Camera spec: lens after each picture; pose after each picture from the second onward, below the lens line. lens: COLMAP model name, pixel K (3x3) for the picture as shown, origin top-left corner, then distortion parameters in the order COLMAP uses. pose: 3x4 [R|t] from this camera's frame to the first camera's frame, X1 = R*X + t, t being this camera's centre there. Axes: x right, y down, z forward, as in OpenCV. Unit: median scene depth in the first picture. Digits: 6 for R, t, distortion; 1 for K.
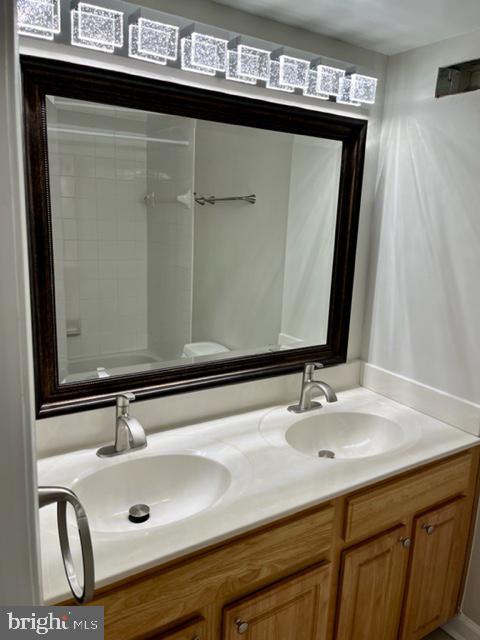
lens RADIAL K [[488.7, 0, 239.8], [0, 488.7, 317.8], [0, 0, 1]] dist [0.067105, -0.089998]
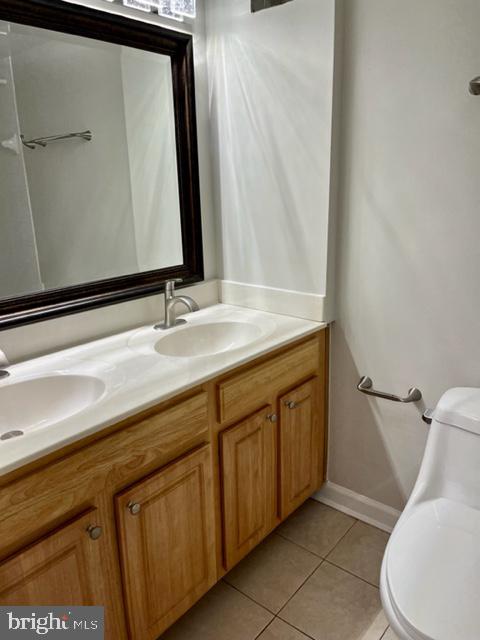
lens RADIAL K [[488.7, 0, 240.4], [0, 488.7, 314.4], [0, 0, 1]] dist [0.067105, -0.089998]
pose [[0.951384, -0.141498, 0.273580, -0.006755], [0.122477, 0.988783, 0.085490, 0.100134], [-0.282608, -0.047826, 0.958042, -0.035097]]
